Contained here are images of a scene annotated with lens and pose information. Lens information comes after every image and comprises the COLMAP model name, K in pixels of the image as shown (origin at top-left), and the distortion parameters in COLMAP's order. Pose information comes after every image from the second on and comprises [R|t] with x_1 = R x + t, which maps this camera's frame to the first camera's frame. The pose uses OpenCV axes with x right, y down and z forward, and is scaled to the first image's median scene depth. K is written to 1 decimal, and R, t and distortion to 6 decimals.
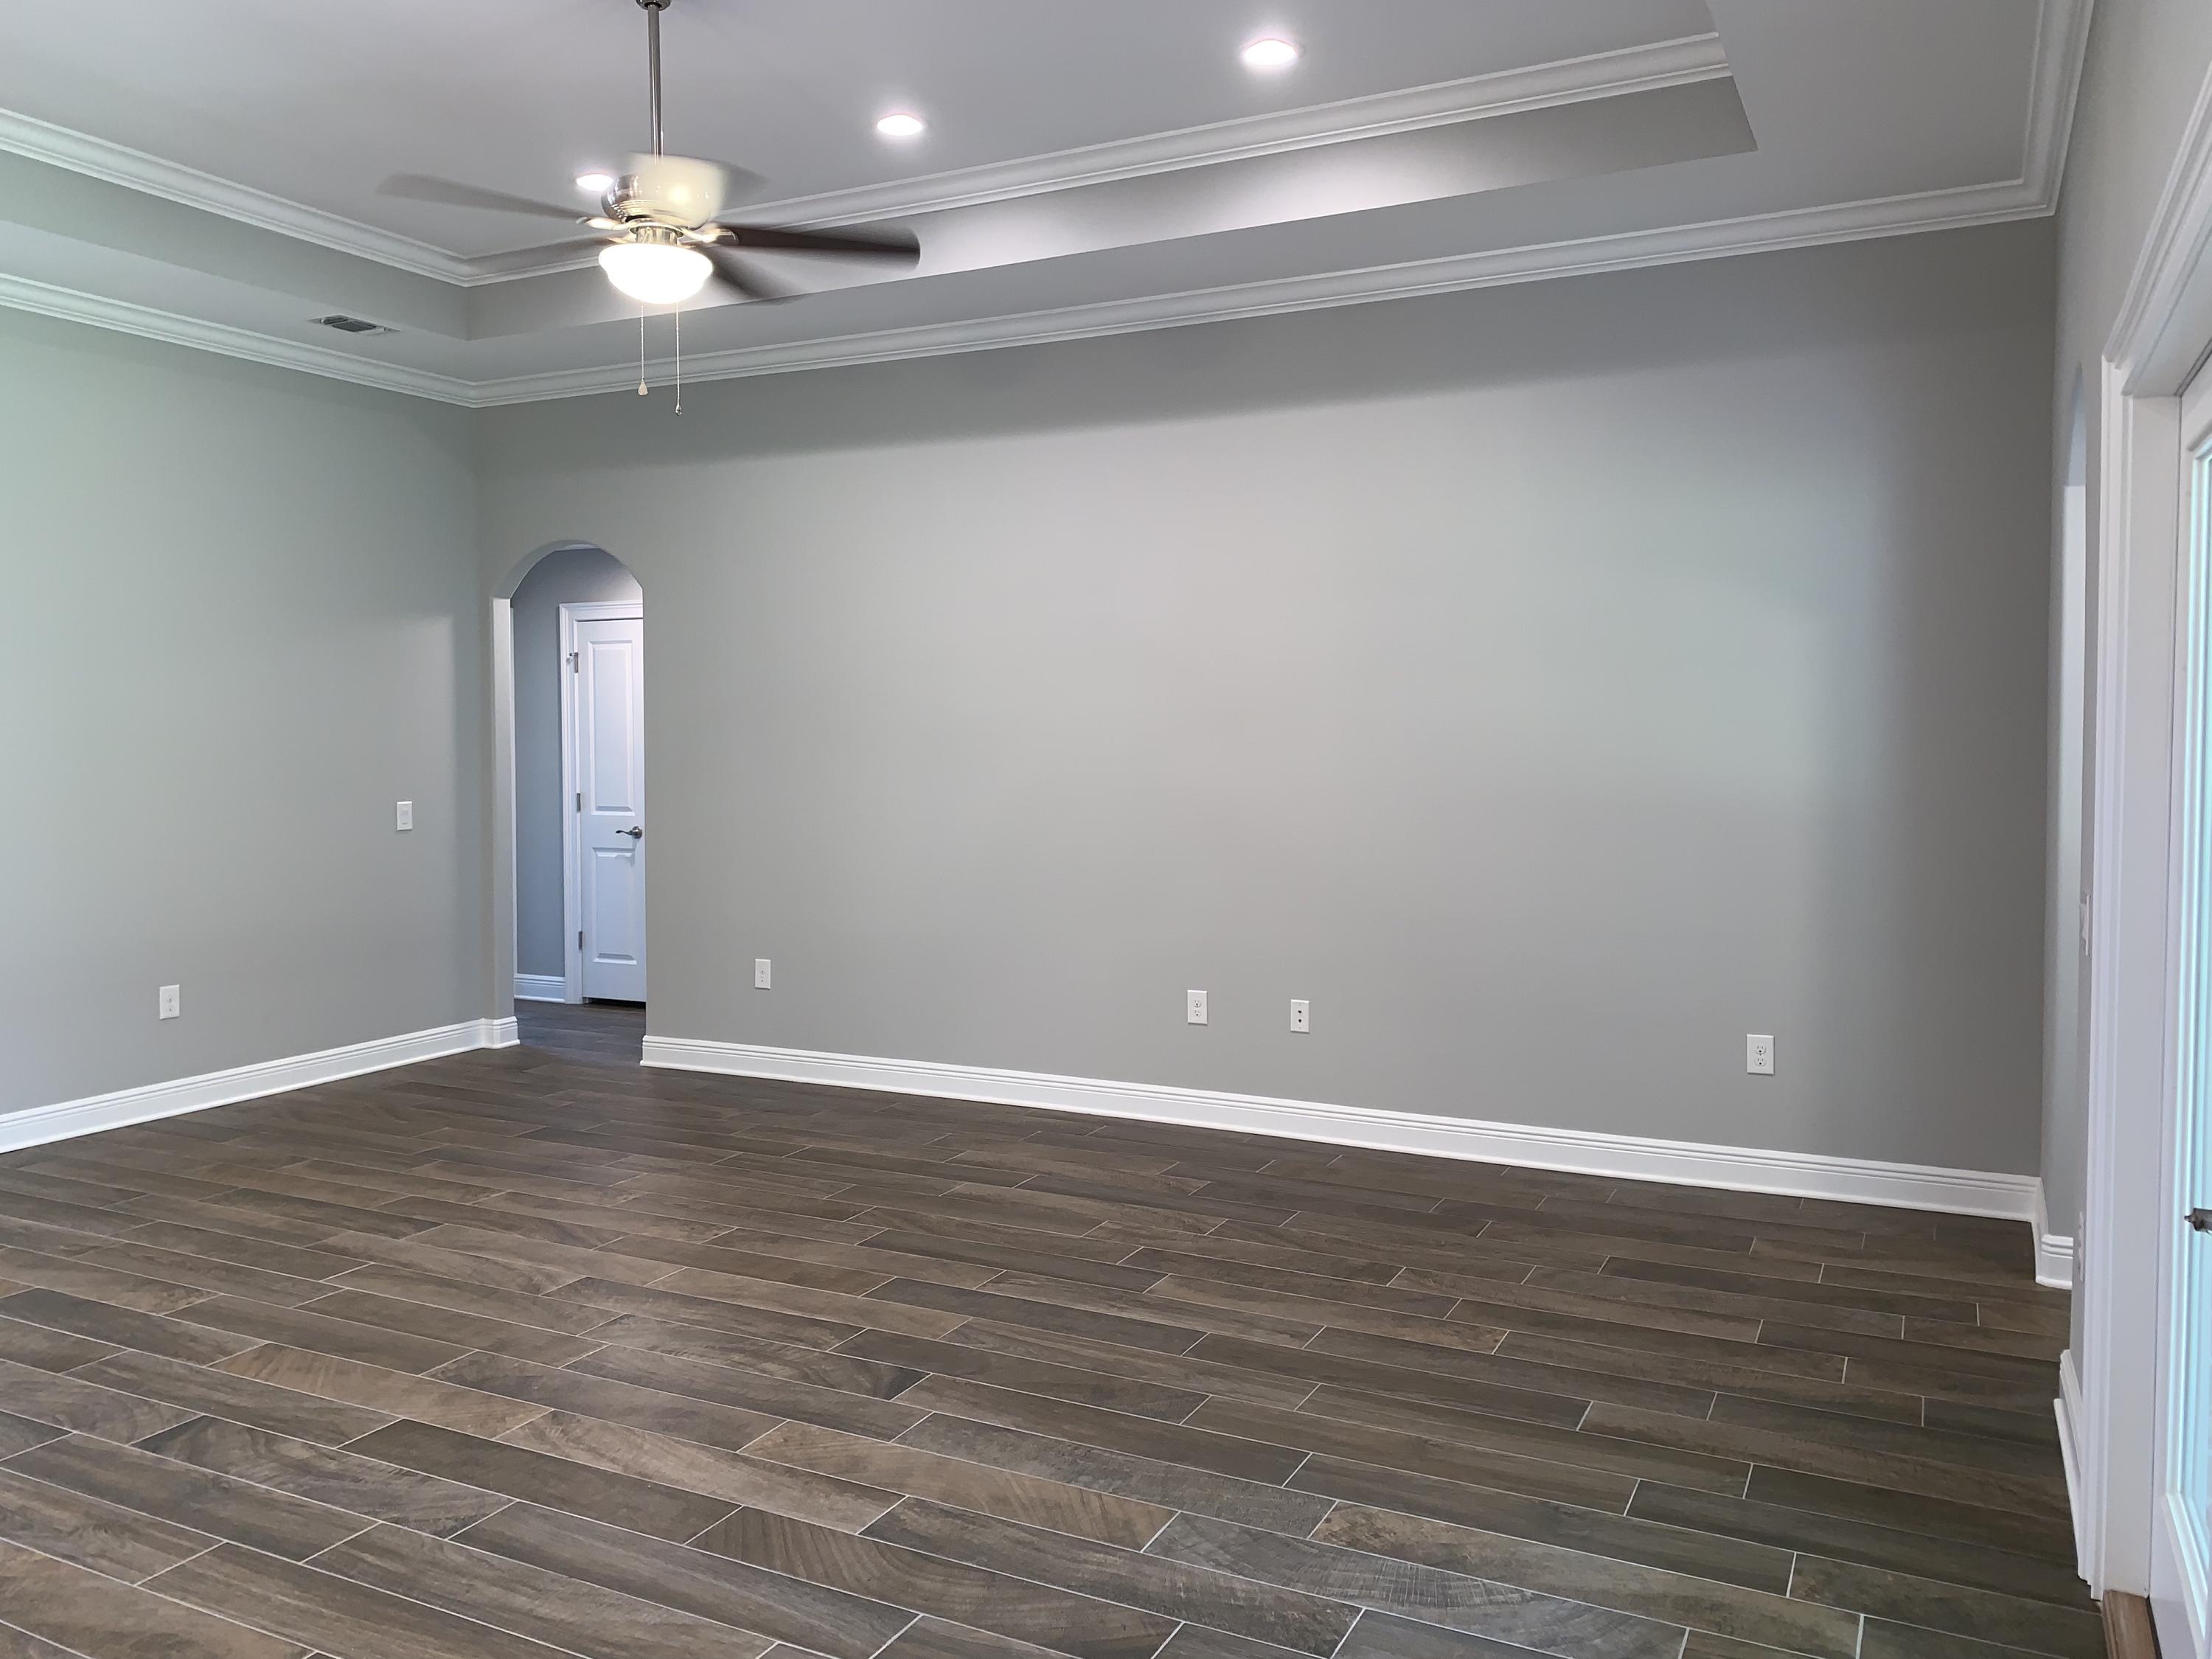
lens RADIAL K [[1715.5, 0, 1089.7], [0, 1715.5, 816.6], [0, 0, 1]] dist [0.028887, -0.022405]
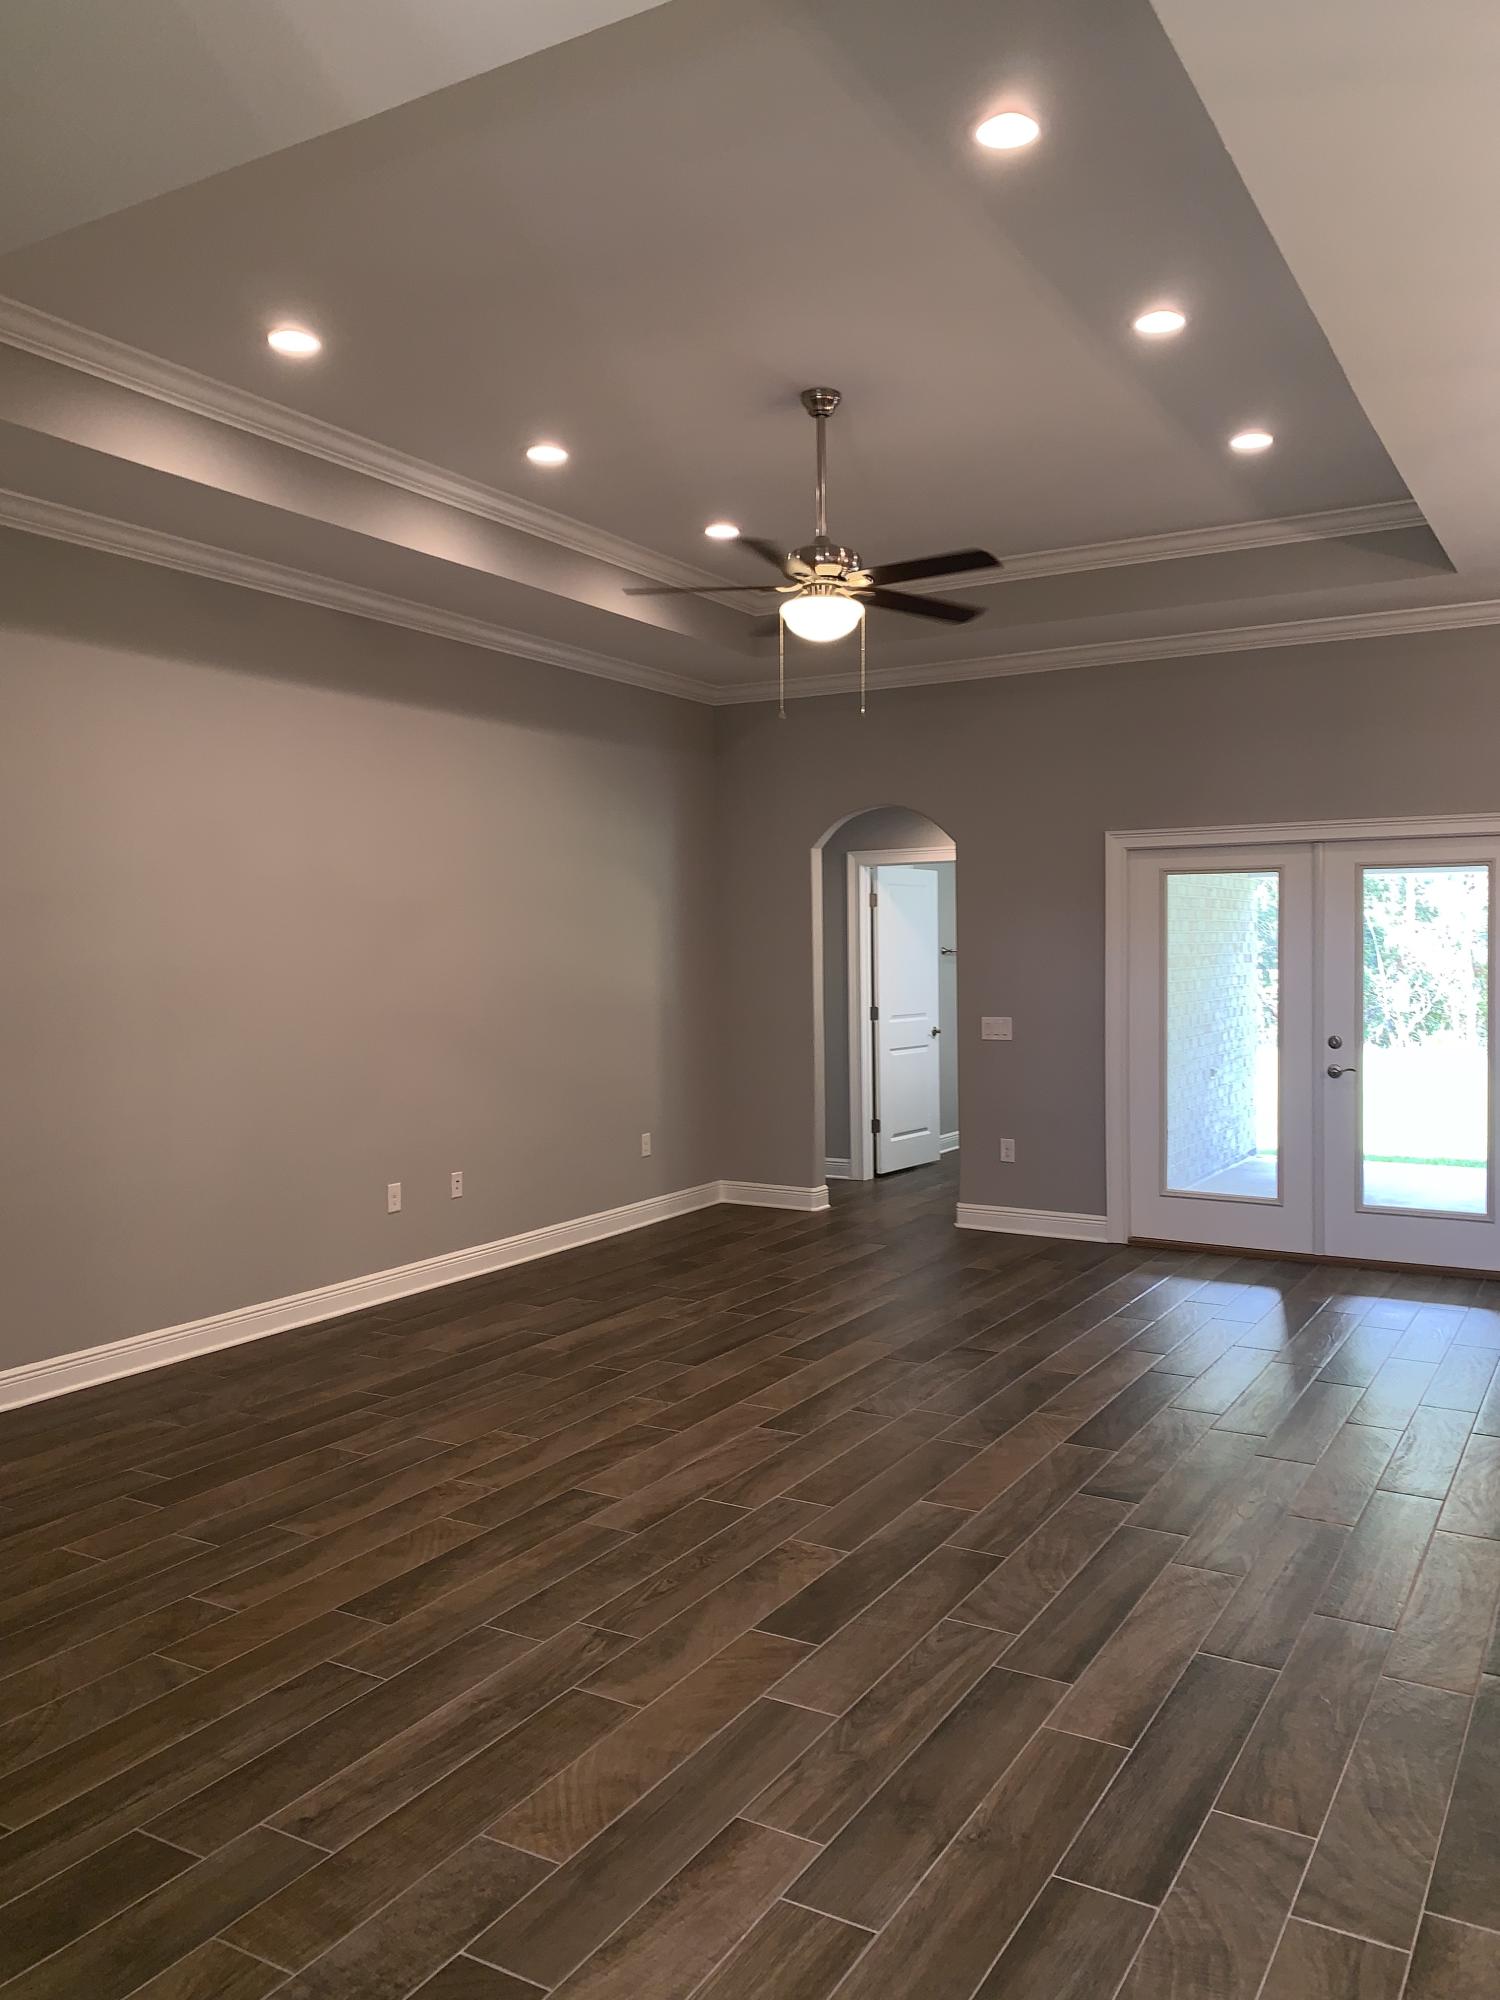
lens RADIAL K [[1551.1, 0, 734.6], [0, 1551.1, 1005.0], [0, 0, 1]] dist [0.028887, -0.022405]
pose [[0.059243, -0.036987, 0.997558, -1.310177], [0.066103, 0.997265, 0.033050, -0.055607], [-0.996053, 0.063984, 0.061526, 0.910566]]
